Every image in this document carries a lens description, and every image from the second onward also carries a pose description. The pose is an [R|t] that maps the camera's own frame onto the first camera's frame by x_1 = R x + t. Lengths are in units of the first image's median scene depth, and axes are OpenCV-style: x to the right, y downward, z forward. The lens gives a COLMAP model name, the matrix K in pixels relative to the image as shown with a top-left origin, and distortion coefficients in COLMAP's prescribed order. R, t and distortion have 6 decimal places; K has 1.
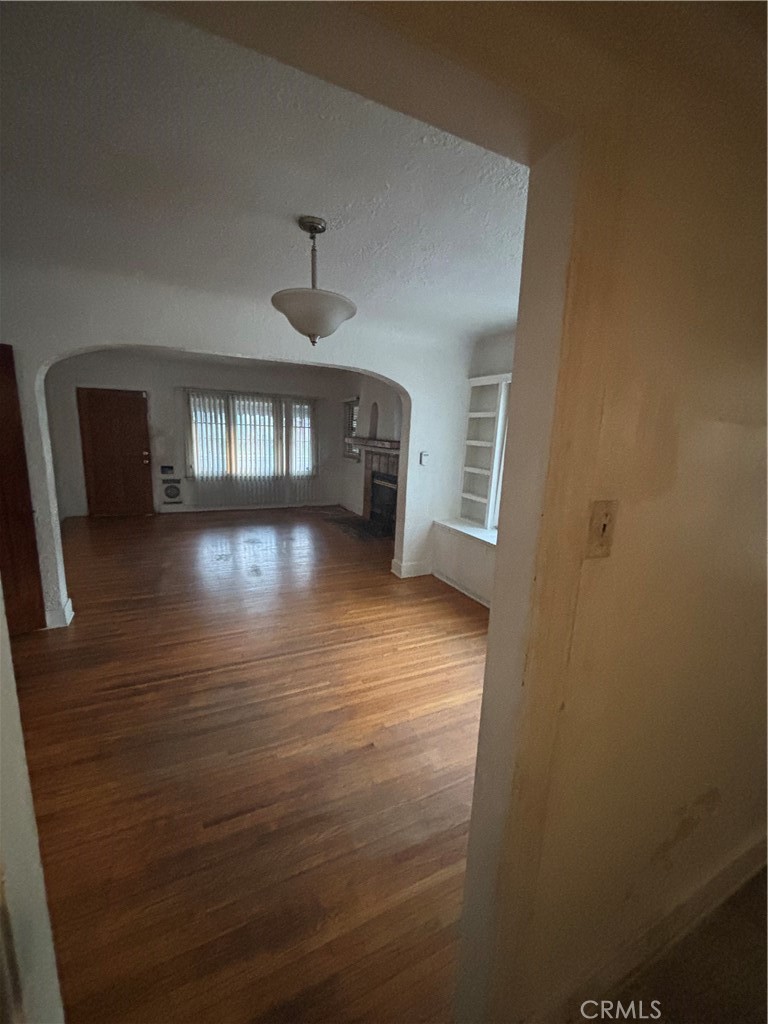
lens RADIAL K [[413.5, 0, 389.2], [0, 413.5, 512.7], [0, 0, 1]] dist [-0.002491, -0.000193]
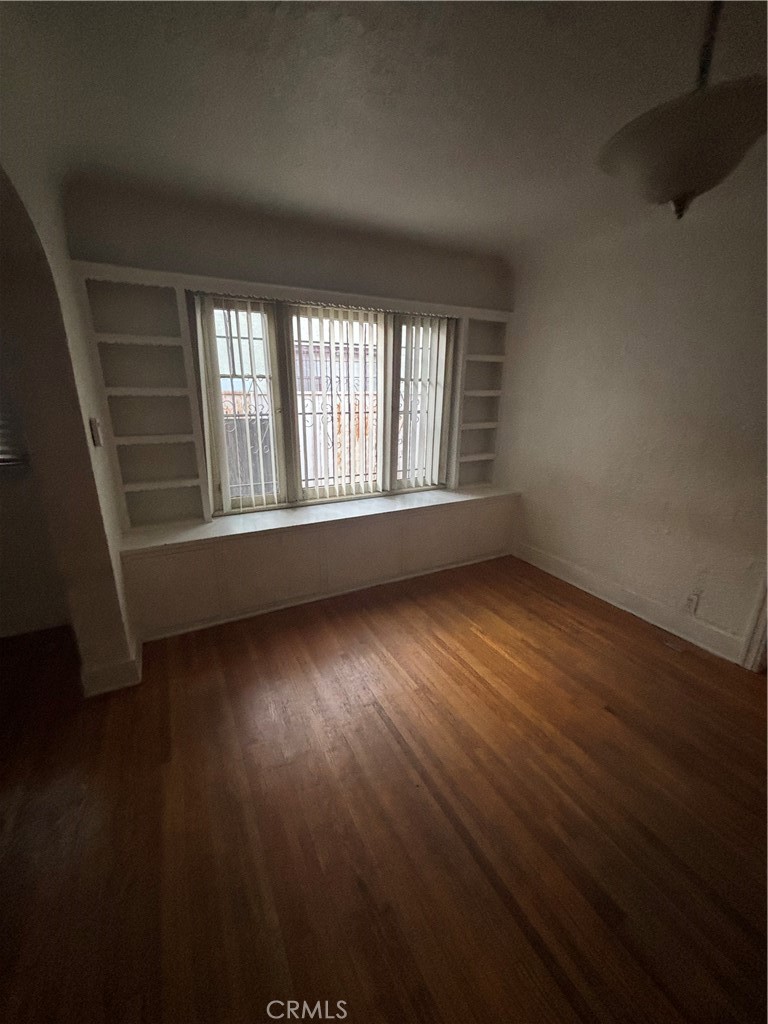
lens RADIAL K [[415.7, 0, 384.0], [0, 415.7, 512.0], [0, 0, 1]] dist [0.014260, -0.000084]
pose [[-0.034164, -0.339281, 0.940064, -0.679329], [0.182927, 0.922600, 0.339626, -0.256369], [-0.982533, 0.183566, 0.030544, 1.182989]]
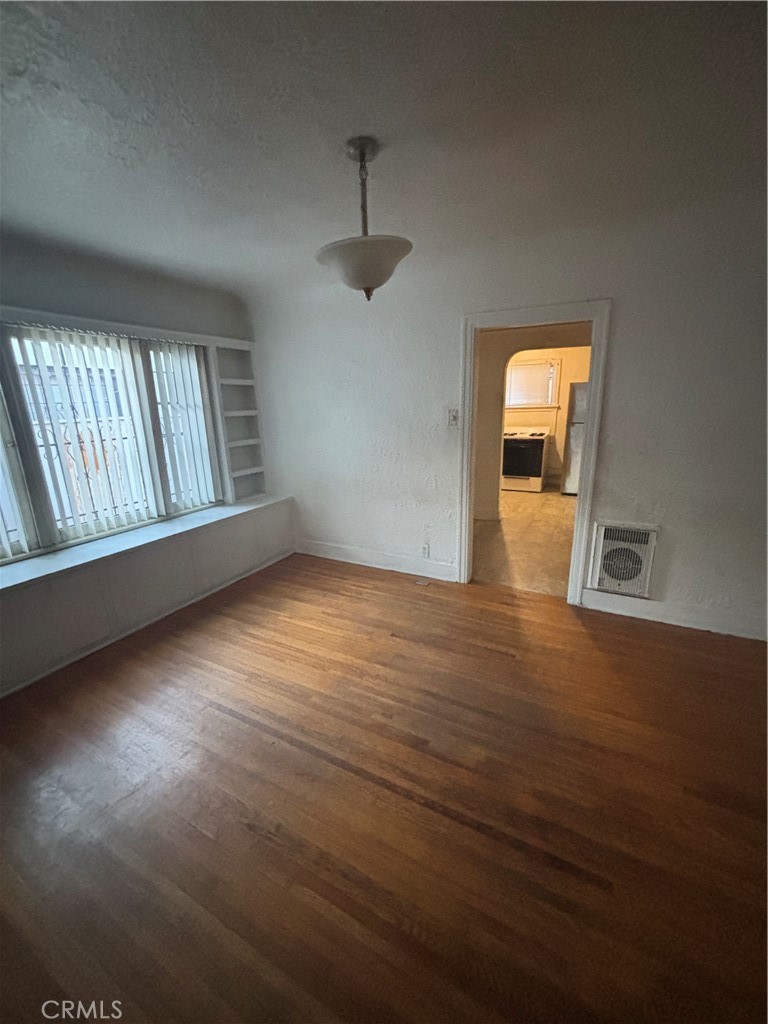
lens RADIAL K [[413.4, 0, 384.0], [0, 413.4, 512.0], [0, 0, 1]] dist [-0.001833, 0.000010]
pose [[-0.585503, -0.236765, 0.775325, -0.820528], [0.160140, 0.903774, 0.396923, -0.280714], [-0.794696, 0.356560, -0.491247, 1.291884]]
